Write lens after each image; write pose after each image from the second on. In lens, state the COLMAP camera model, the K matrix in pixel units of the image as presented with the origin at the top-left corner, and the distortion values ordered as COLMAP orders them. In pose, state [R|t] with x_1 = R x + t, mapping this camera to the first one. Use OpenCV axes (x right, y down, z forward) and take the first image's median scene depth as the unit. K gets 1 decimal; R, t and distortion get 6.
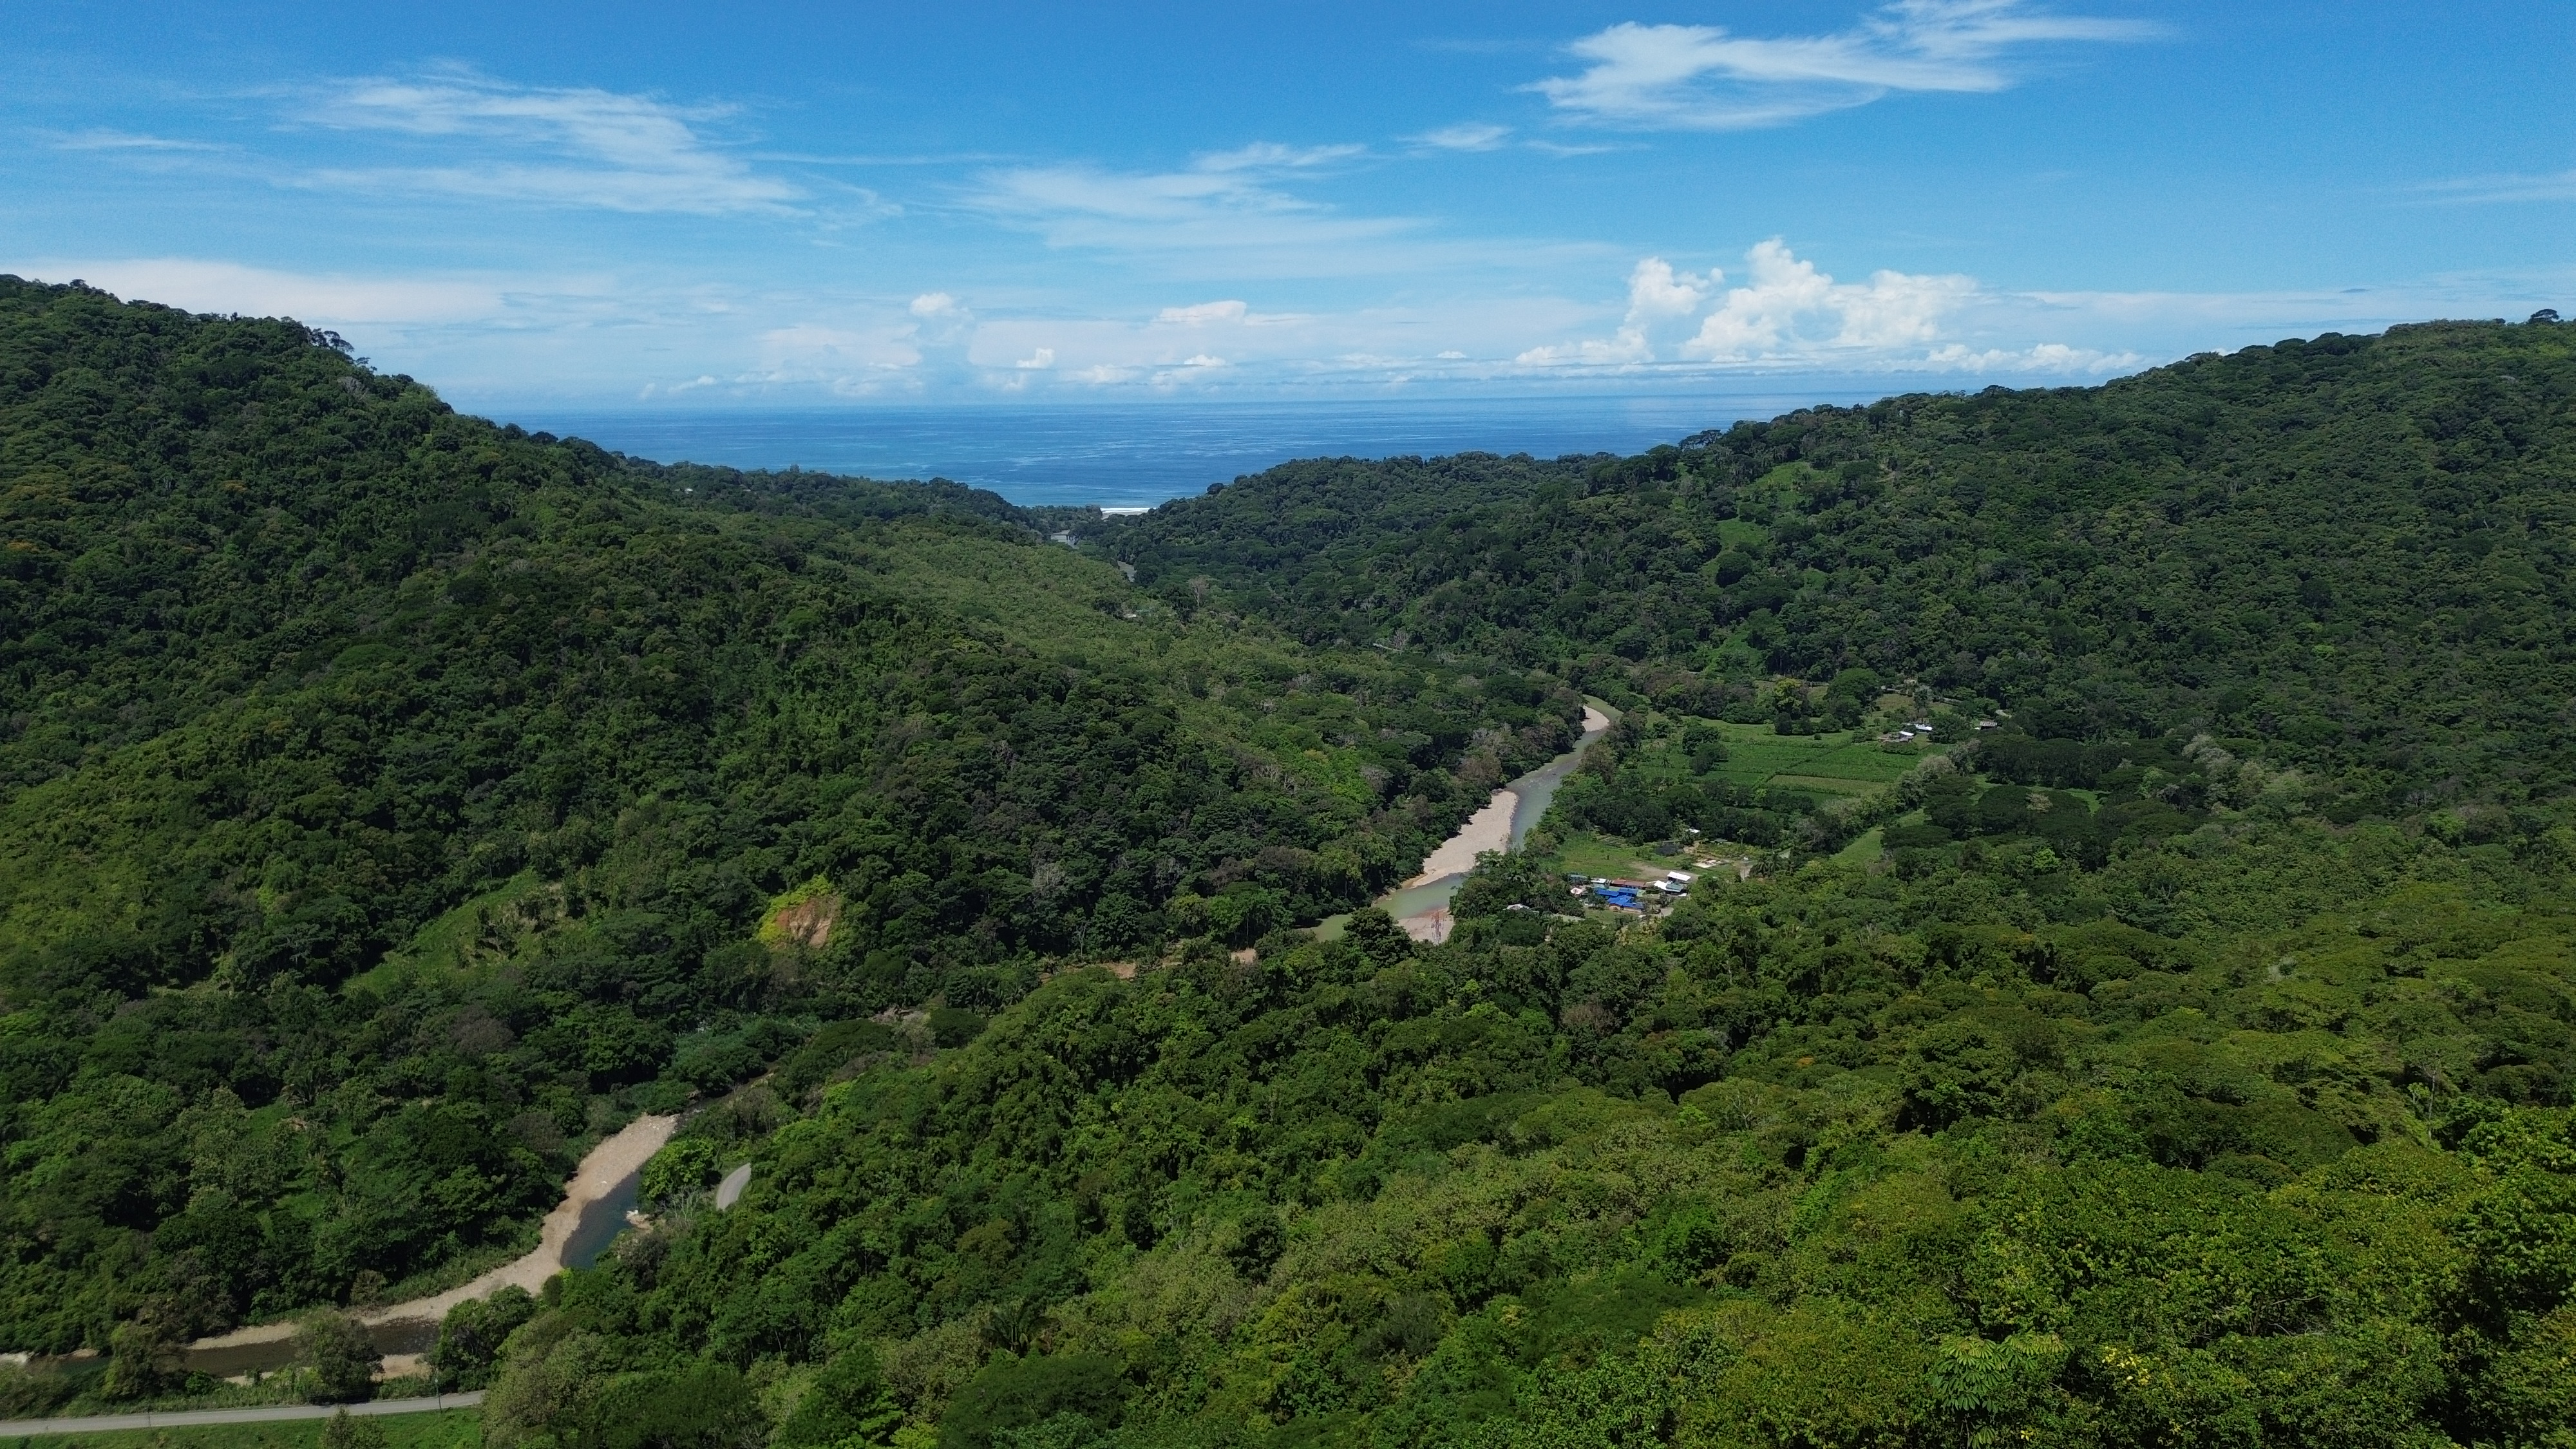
lens RADIAL K [[1821.6, 0, 1285.1], [0, 1821.6, 733.5], [0, 0, 1]] dist [0.062215, -0.062104]
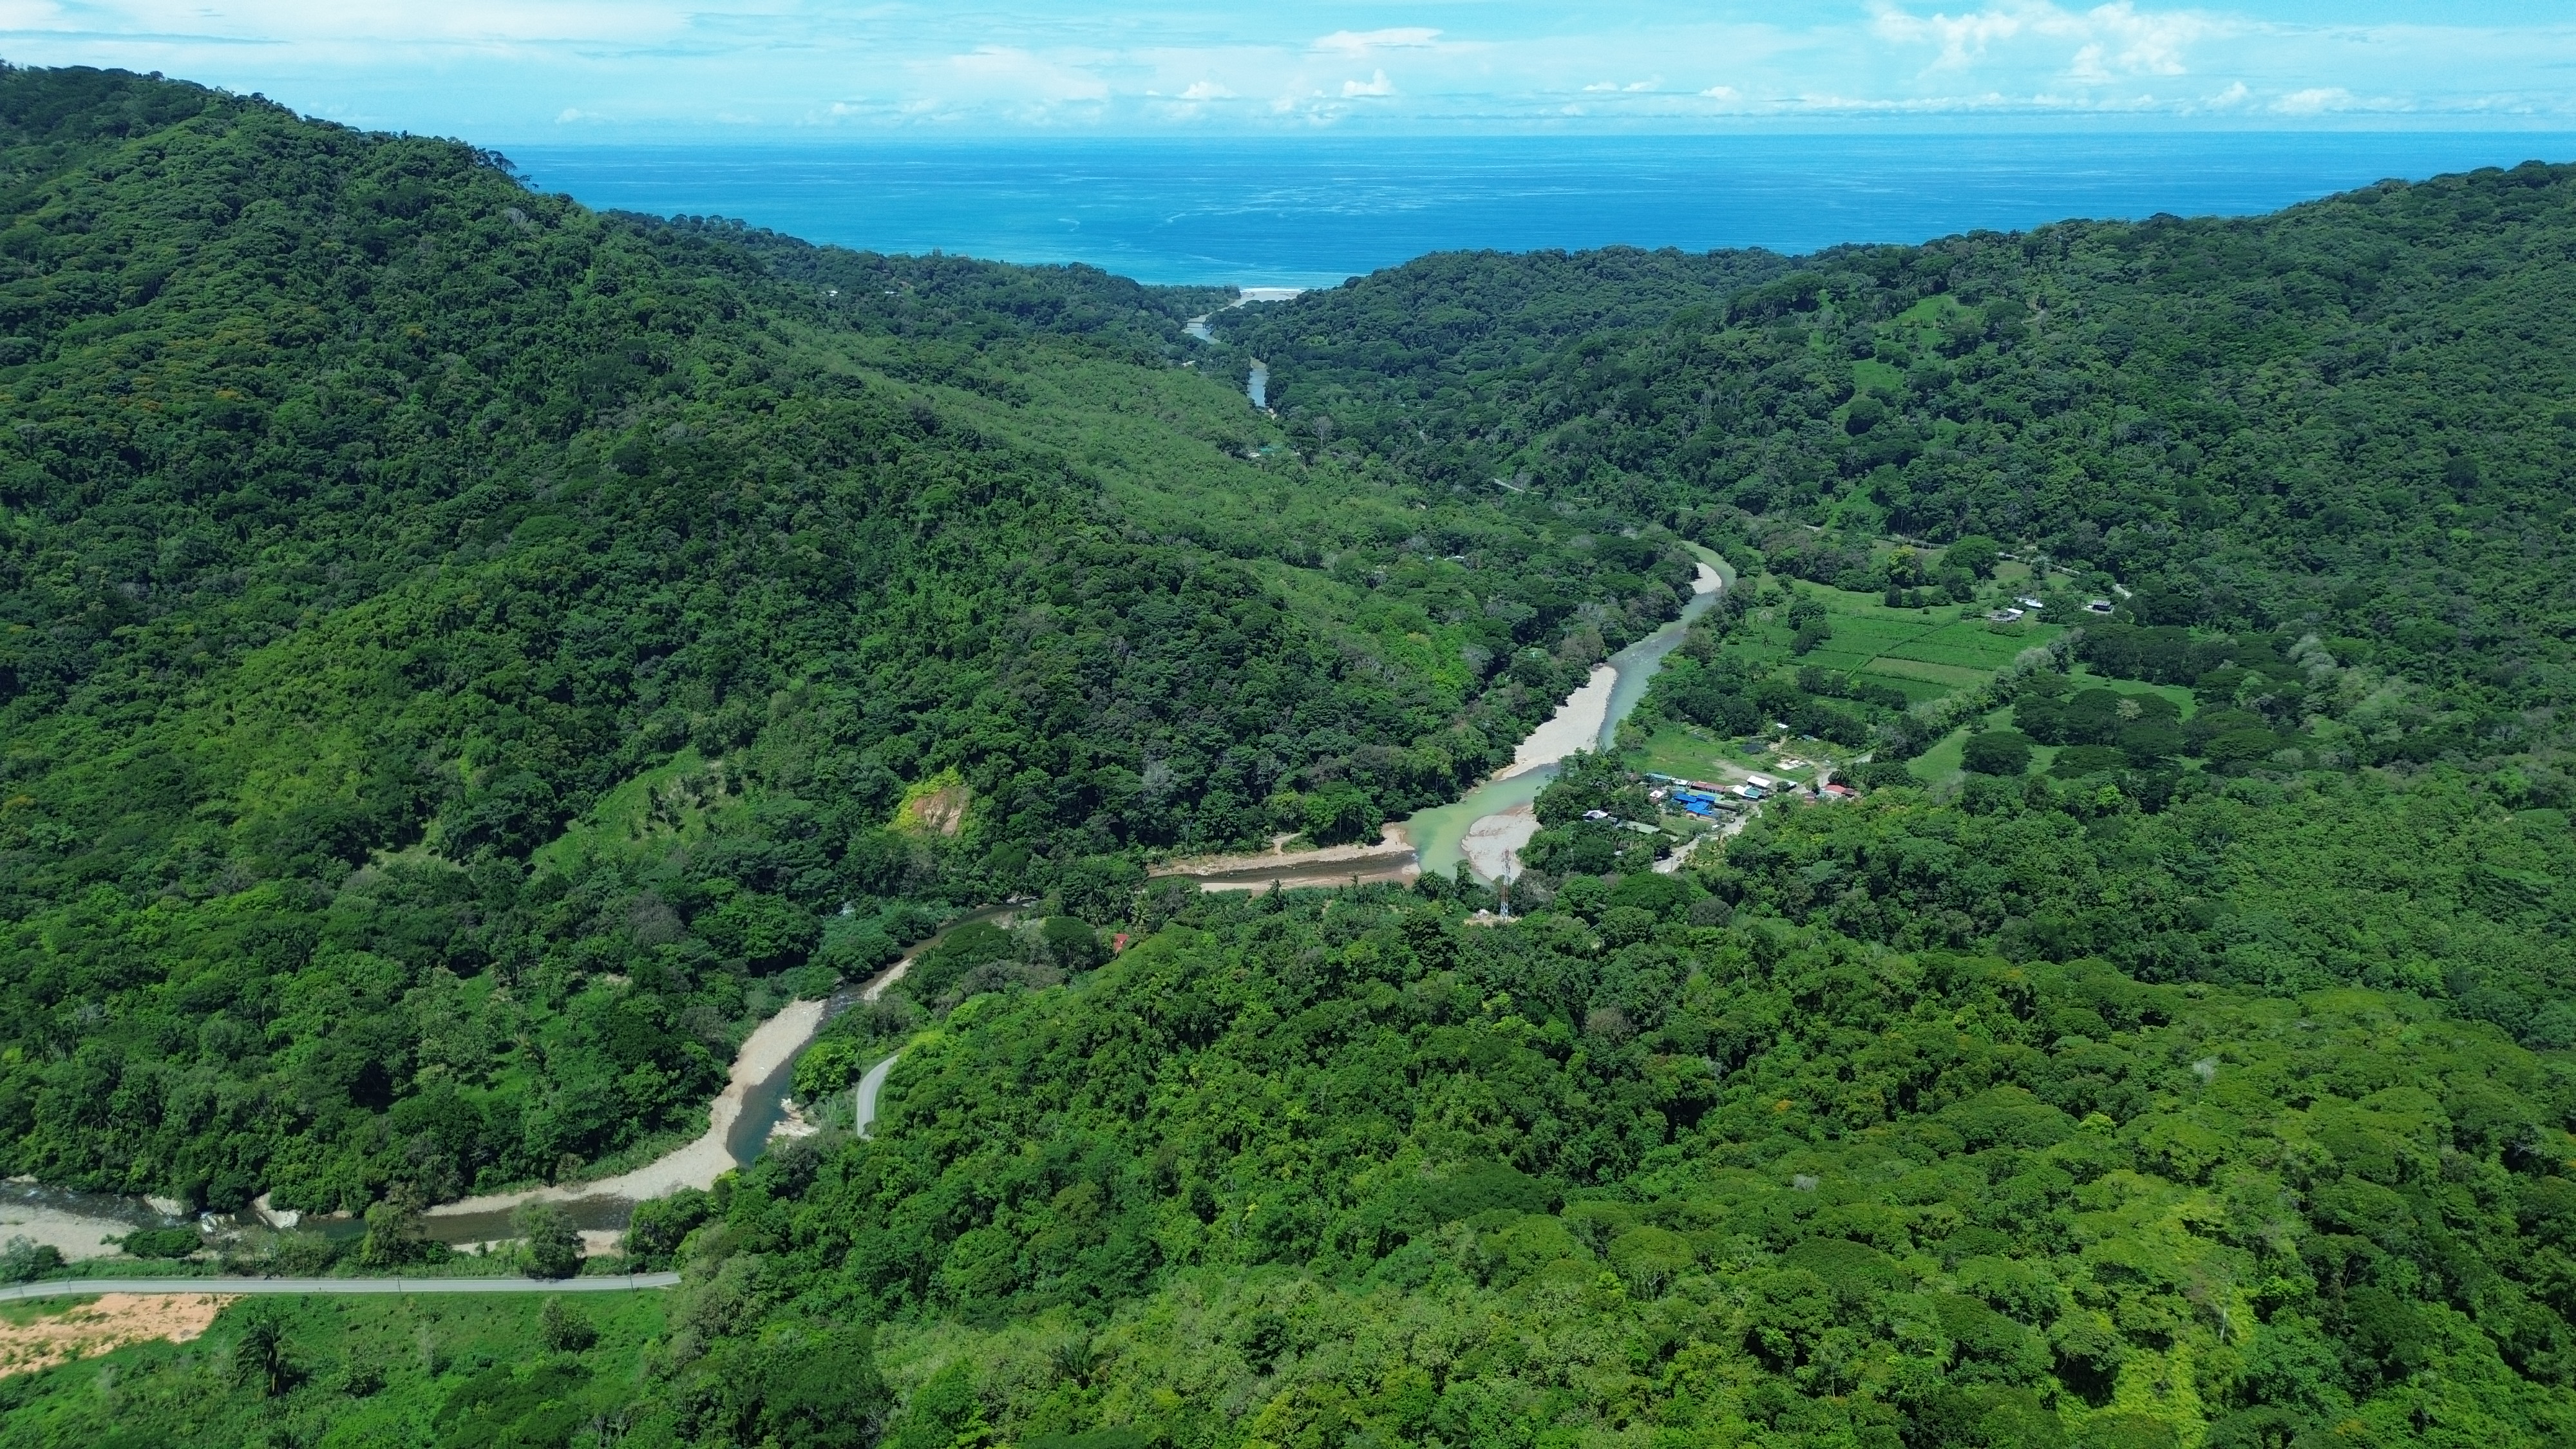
lens RADIAL K [[1821.6, 0, 1283.4], [0, 1821.6, 734.0], [0, 0, 1]] dist [0.062215, -0.062104]
pose [[0.996560, 0.037075, -0.074124, 0.020863], [-0.026598, 0.990125, 0.137637, -0.084109], [0.078495, -0.135192, 0.987705, -0.051746]]
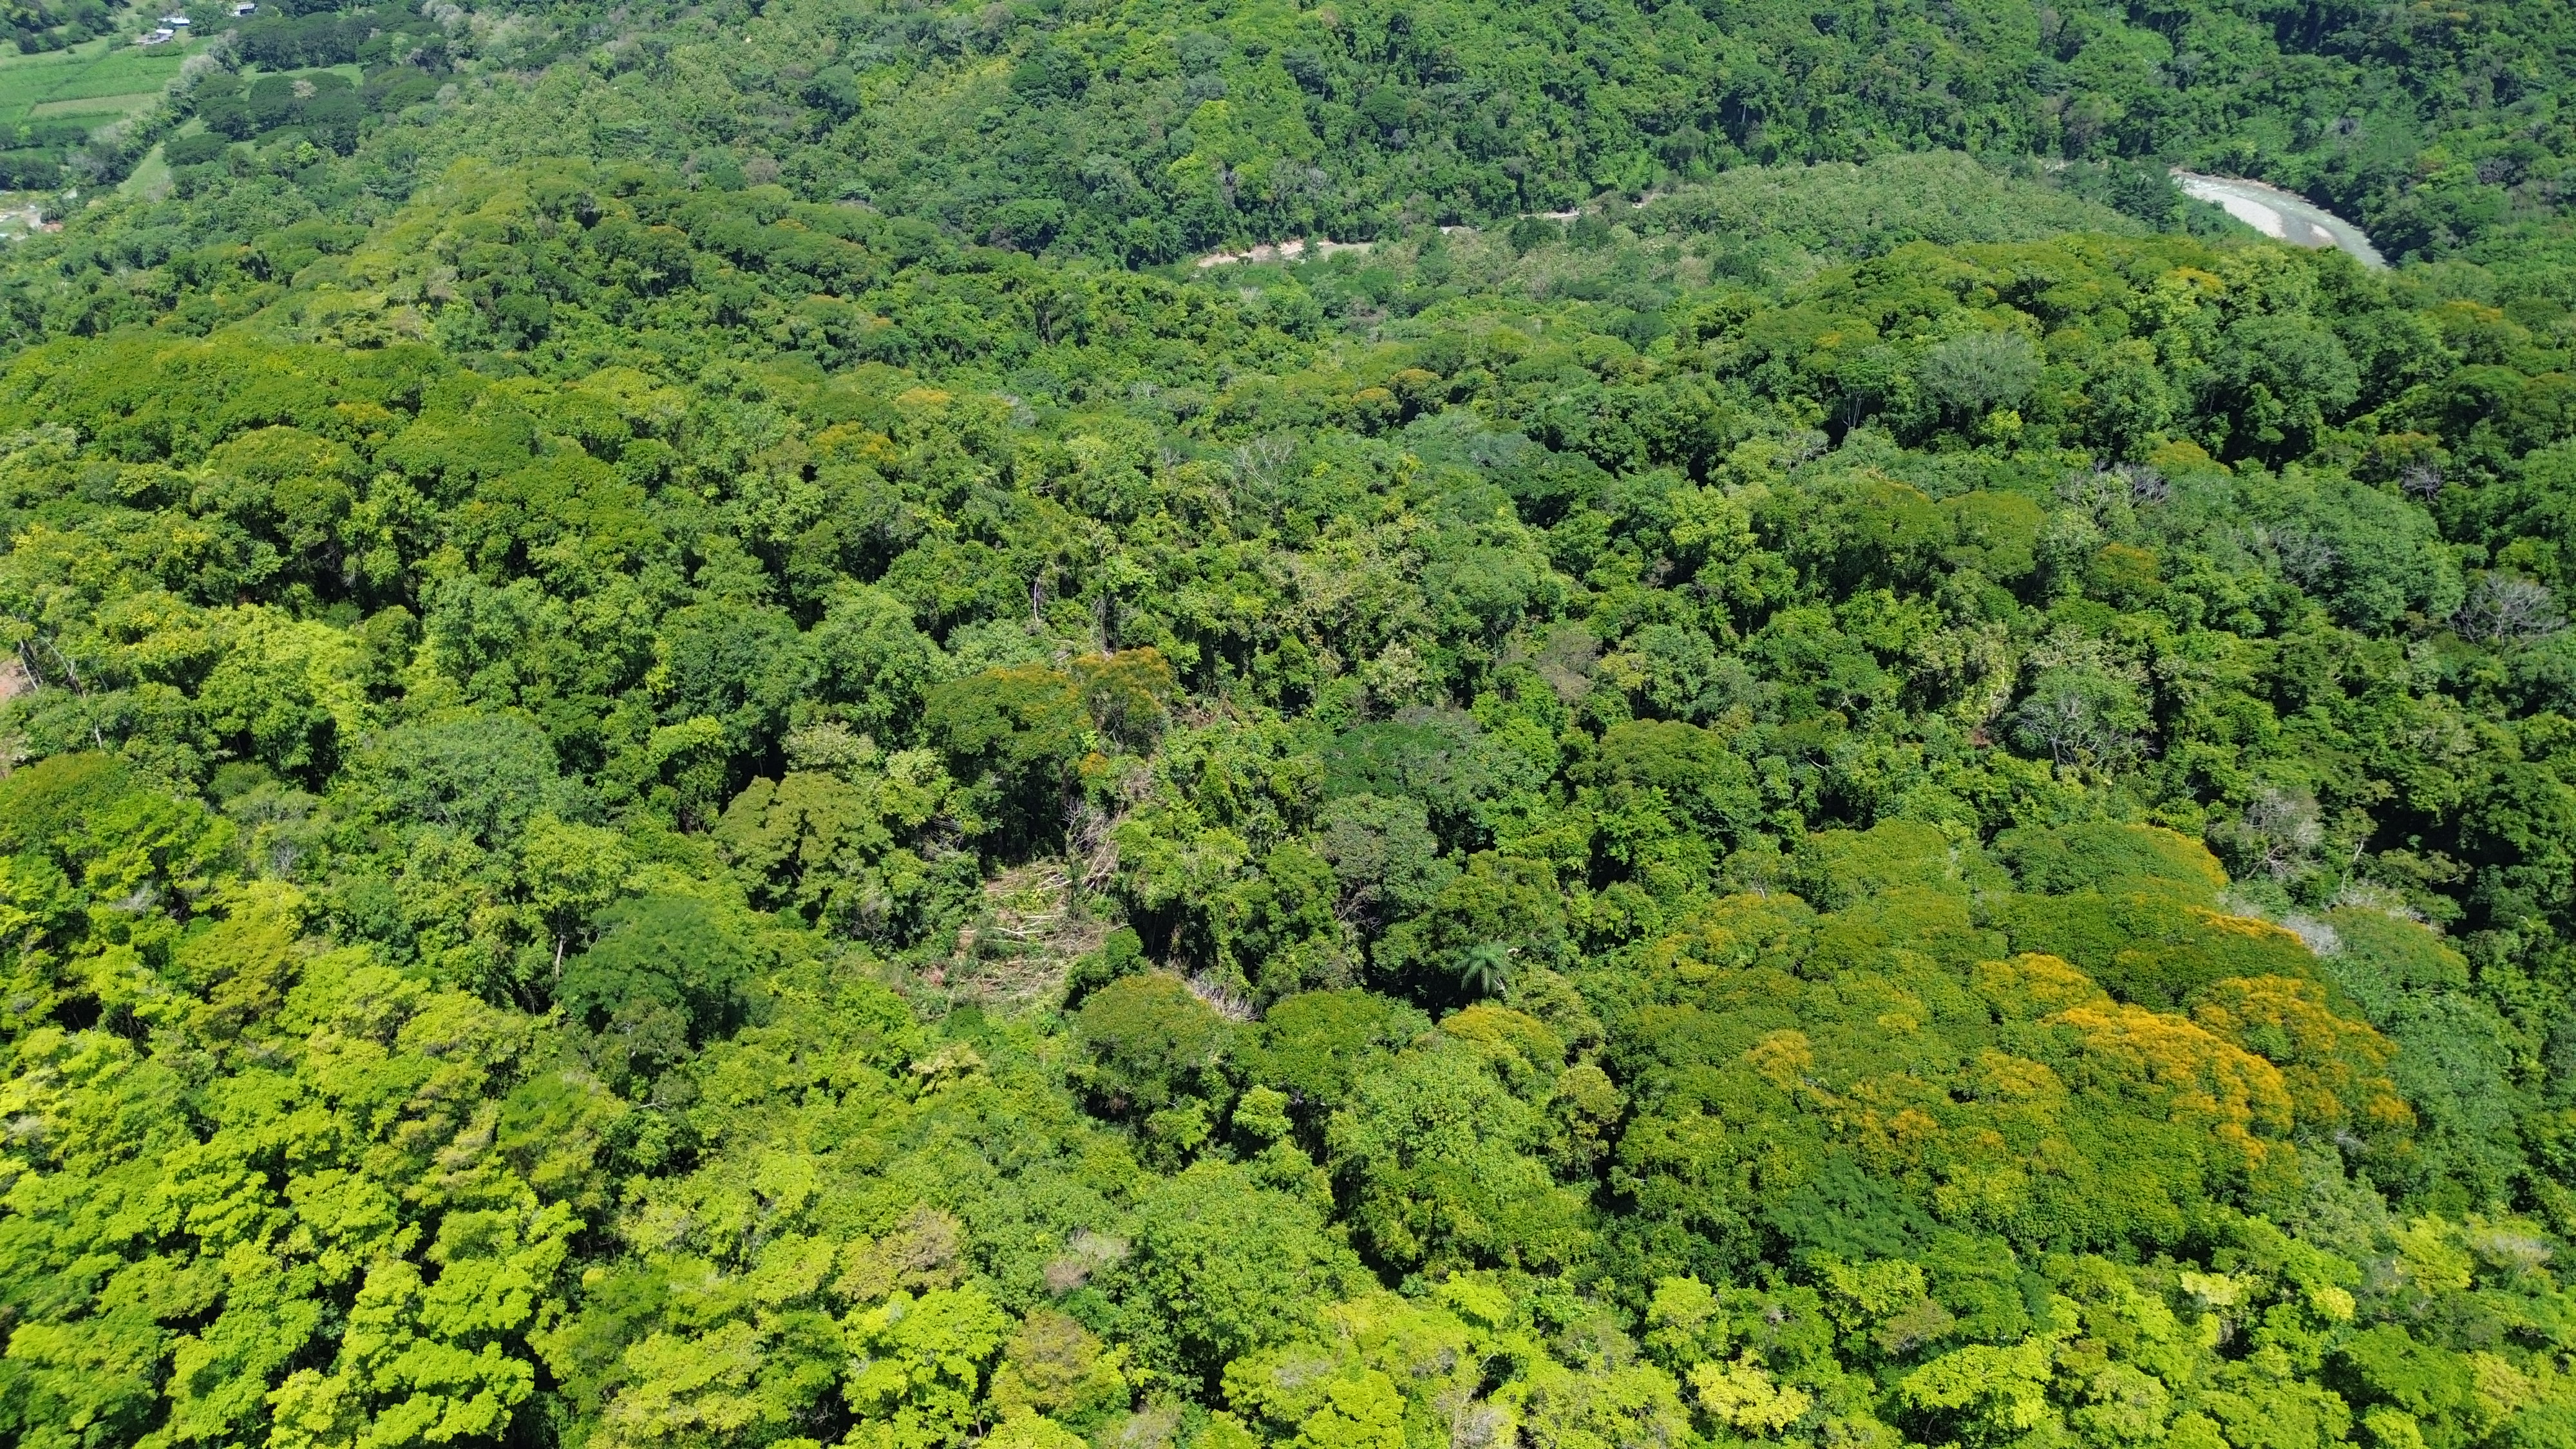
lens RADIAL K [[1821.6, 0, 1295.0], [0, 1821.6, 727.5], [0, 0, 1]] dist [0.062215, -0.062104]
pose [[0.674843, -0.412161, 0.612136, -0.023285], [0.138626, 0.885531, 0.443416, -0.034855], [-0.724824, -0.214378, 0.654731, -0.249542]]
